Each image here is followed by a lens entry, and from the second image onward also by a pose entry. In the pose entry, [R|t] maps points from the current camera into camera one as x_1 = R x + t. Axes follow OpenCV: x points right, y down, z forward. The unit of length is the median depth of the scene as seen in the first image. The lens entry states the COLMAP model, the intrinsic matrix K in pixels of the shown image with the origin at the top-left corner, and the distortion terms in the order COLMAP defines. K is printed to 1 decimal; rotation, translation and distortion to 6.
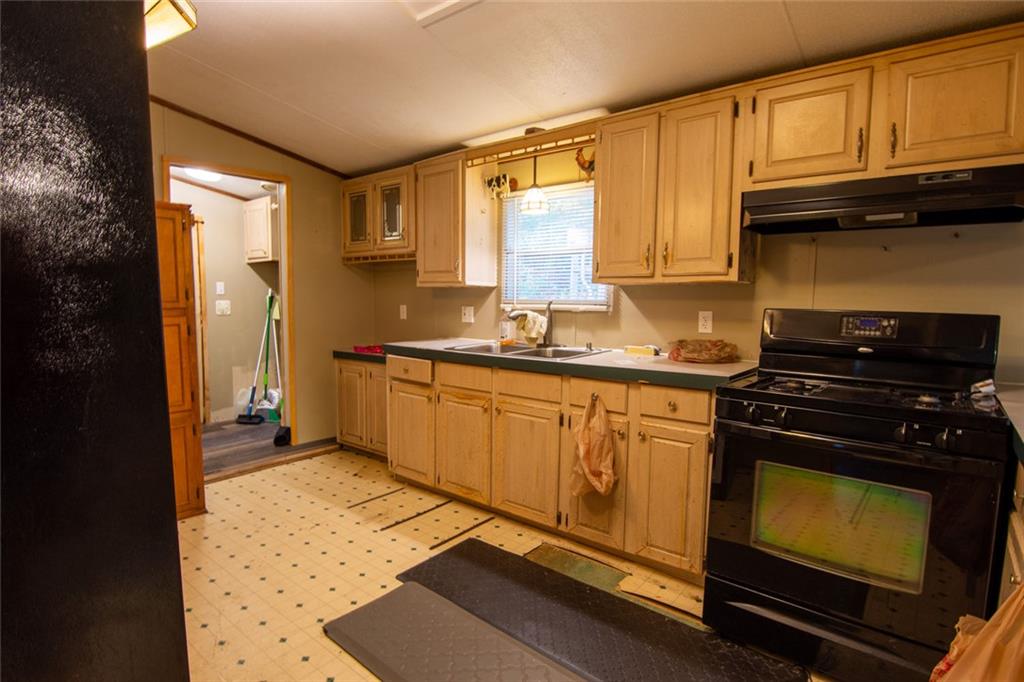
lens RADIAL K [[531.2, 0, 495.4], [0, 531.2, 346.3], [0, 0, 1]] dist [-0.011721, -0.002721]
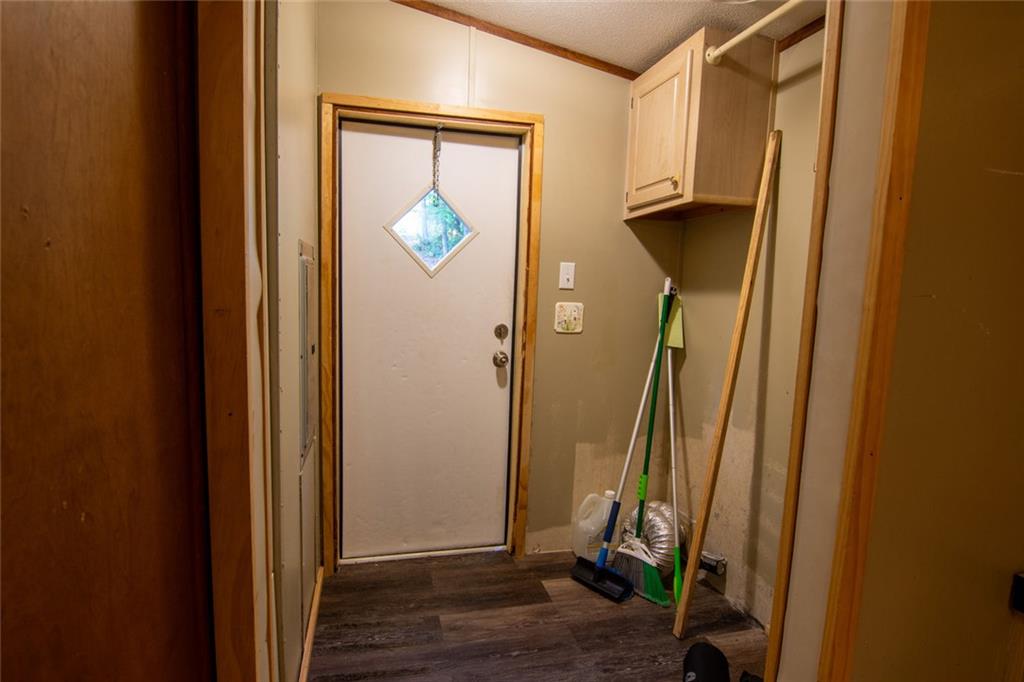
lens RADIAL K [[502.8, 0, 508.4], [0, 502.8, 341.0], [0, 0, 1]] dist [-0.015606, -0.004049]
pose [[0.817155, 0.085572, -0.570031, -0.301917], [-0.082808, 0.996089, 0.030824, -0.060470], [0.570439, 0.022015, 0.821045, 0.602495]]
